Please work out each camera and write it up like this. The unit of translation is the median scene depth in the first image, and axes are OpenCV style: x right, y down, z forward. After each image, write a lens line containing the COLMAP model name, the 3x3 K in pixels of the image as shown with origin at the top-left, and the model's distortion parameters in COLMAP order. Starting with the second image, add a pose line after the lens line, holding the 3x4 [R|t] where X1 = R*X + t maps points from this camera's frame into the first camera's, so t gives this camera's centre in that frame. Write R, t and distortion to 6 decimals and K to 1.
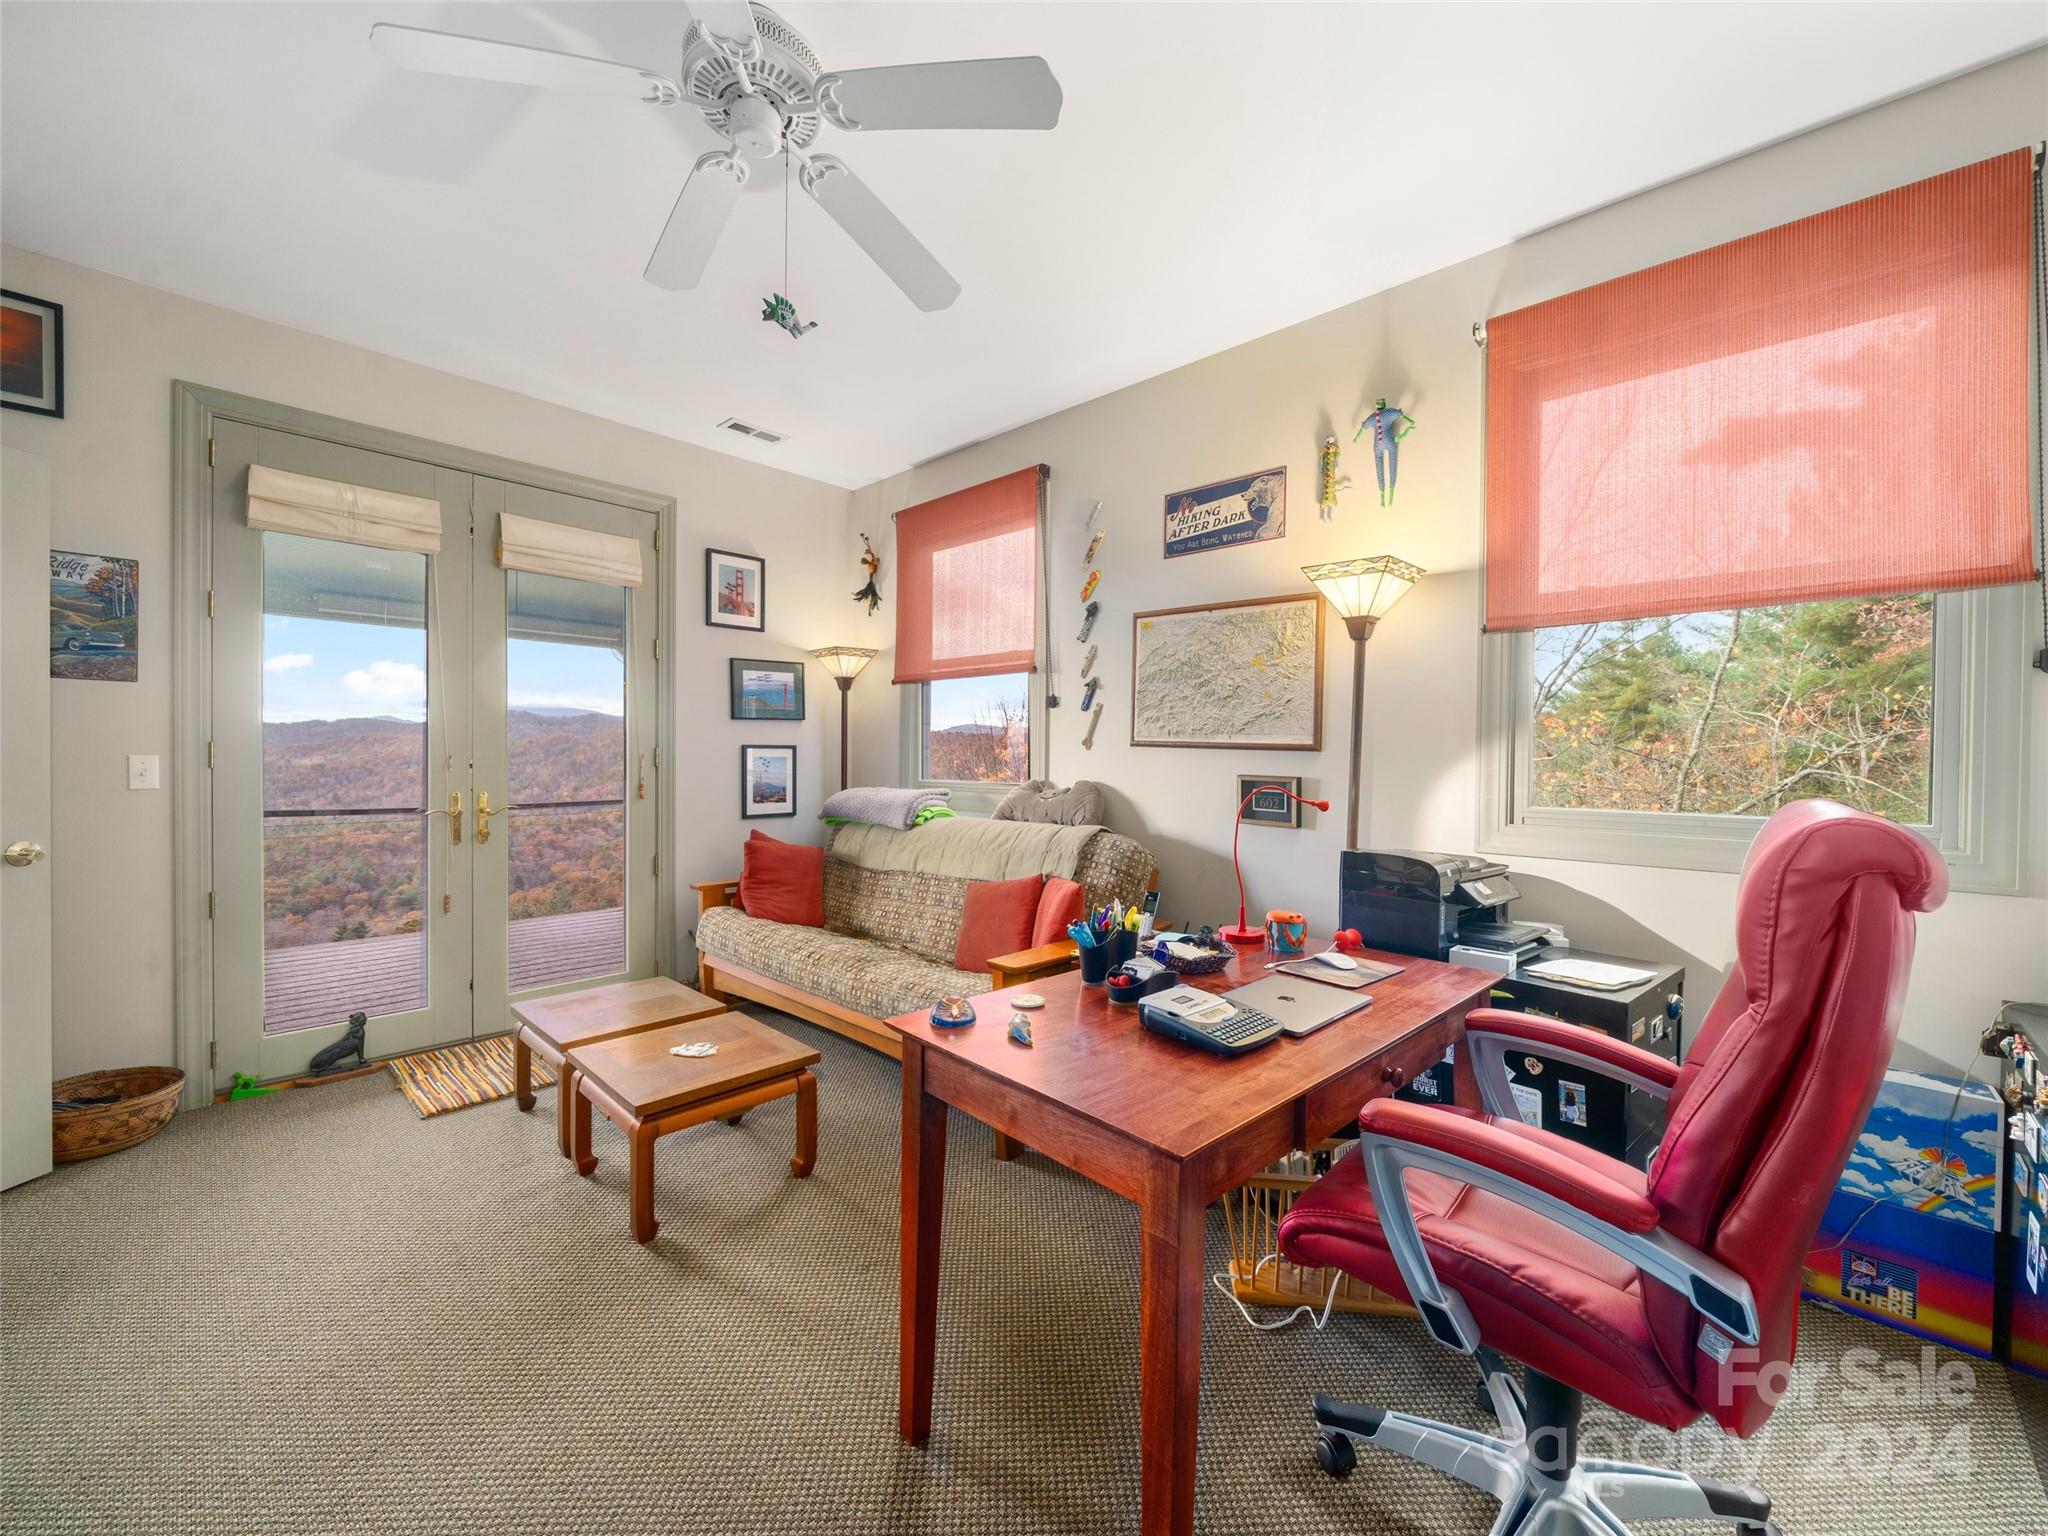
lens RADIAL K [[791.6, 0, 1019.3], [0, 791.6, 770.1], [0, 0, 1]] dist [-0.006196, 0.000193]
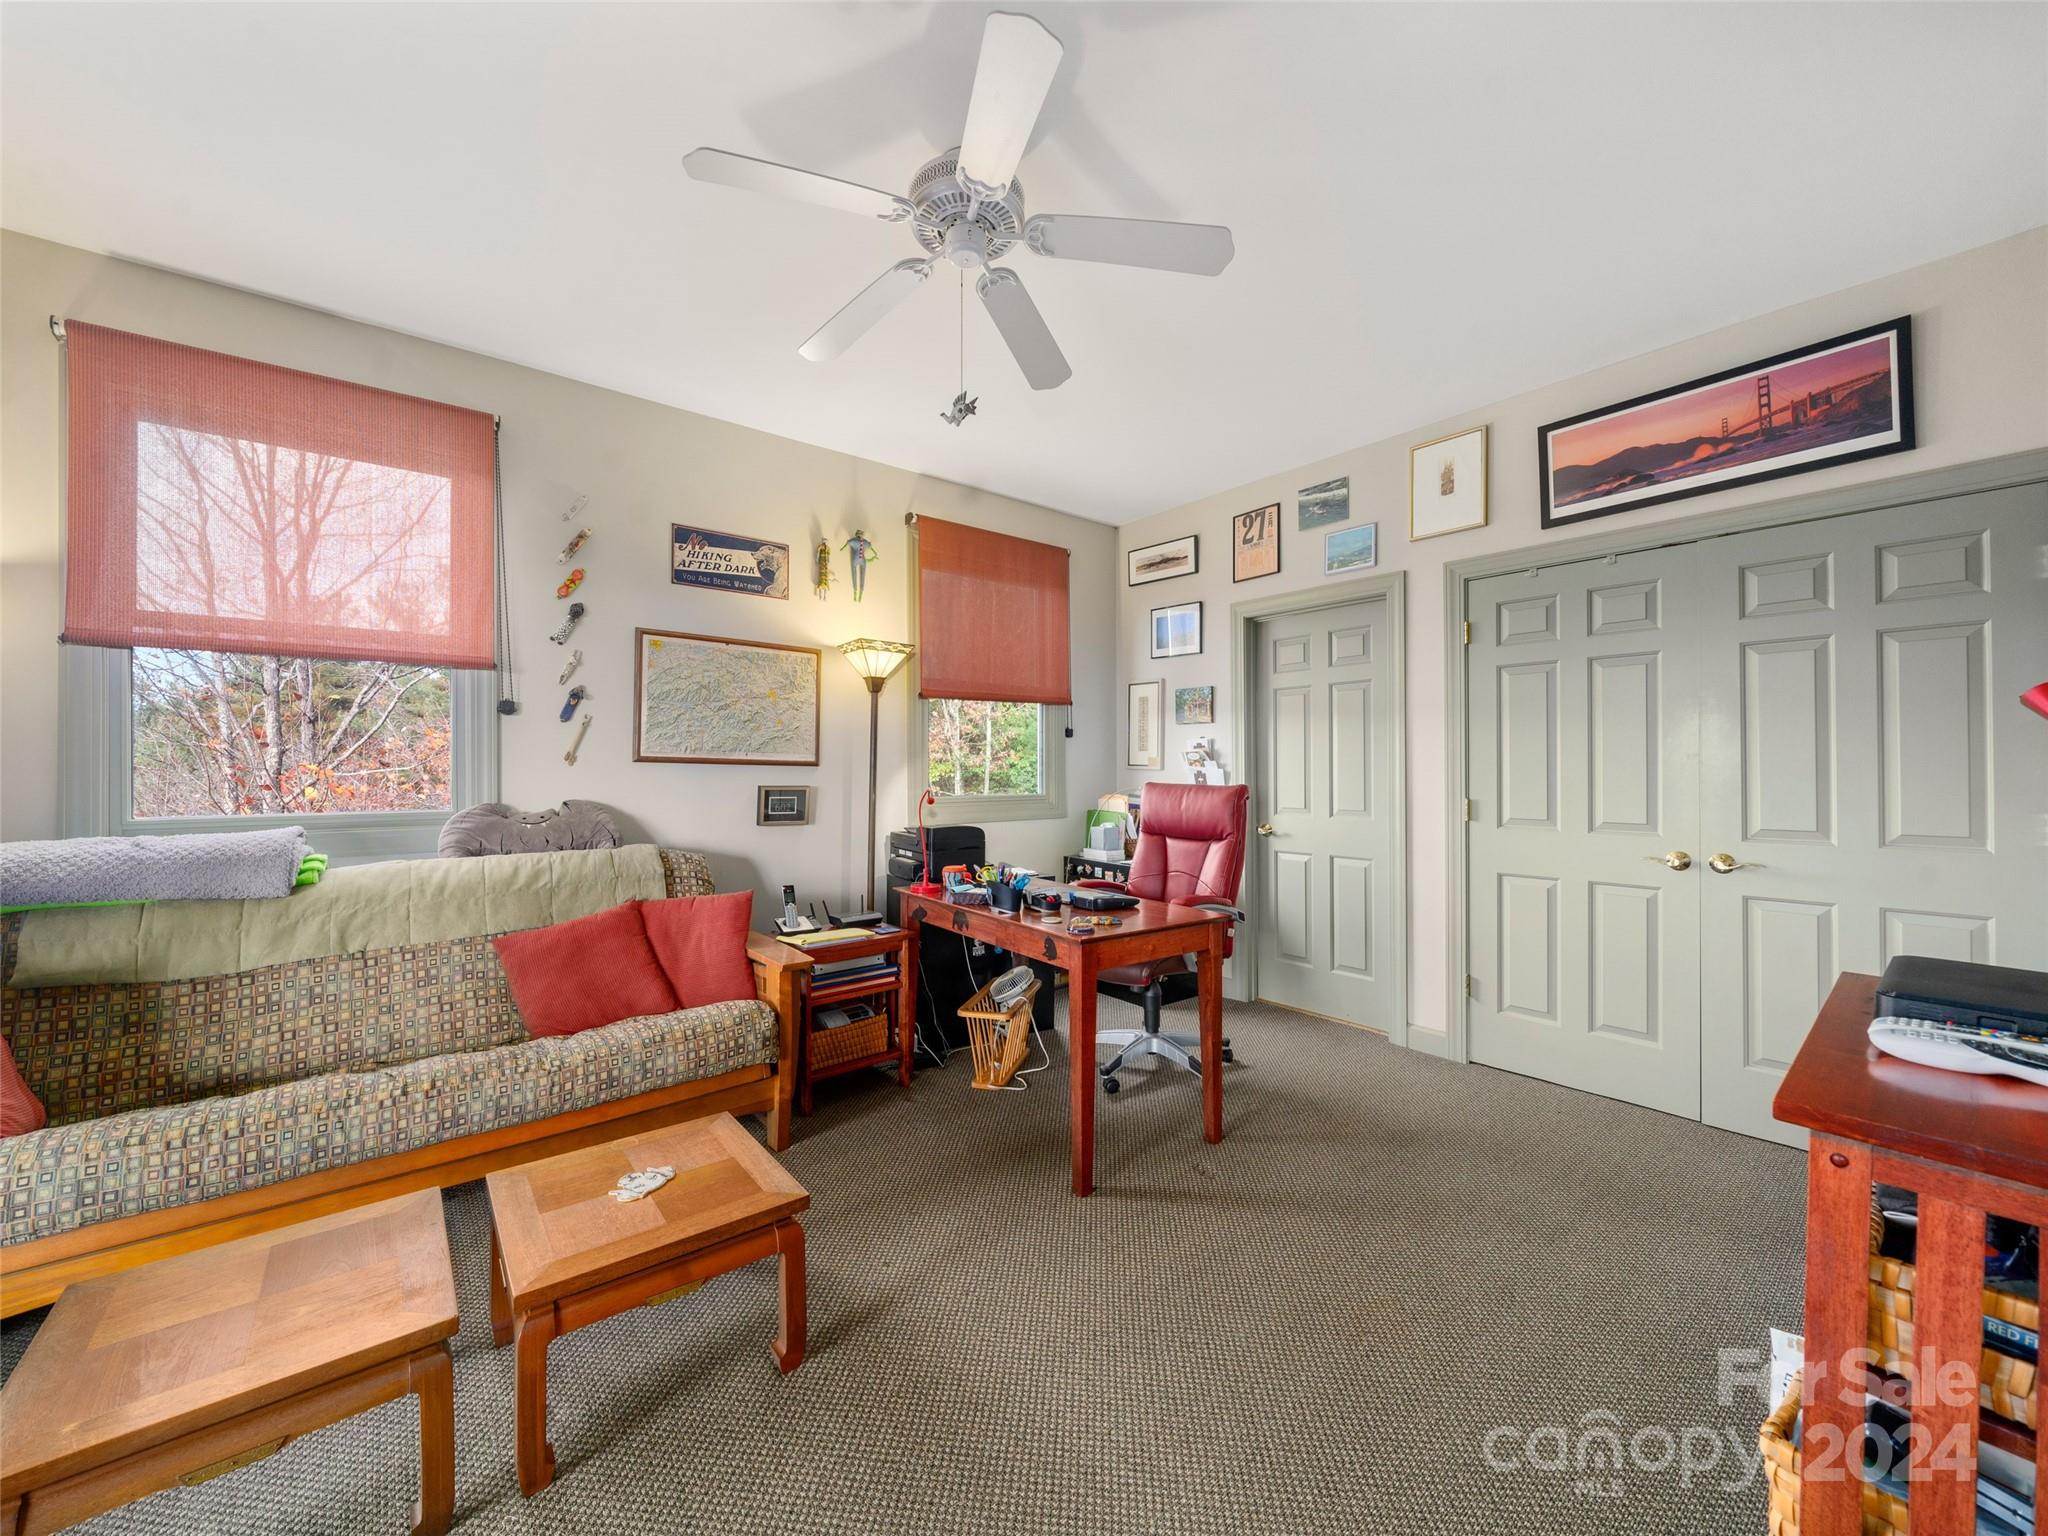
lens RADIAL K [[791.6, 0, 1017.0], [0, 791.6, 761.9], [0, 0, 1]] dist [-0.006196, 0.000193]
pose [[0.153409, 0.001215, 0.988162, -0.790170], [0.021773, 0.999752, -0.004610, -0.015642], [-0.987923, 0.022222, 0.153344, 0.397011]]
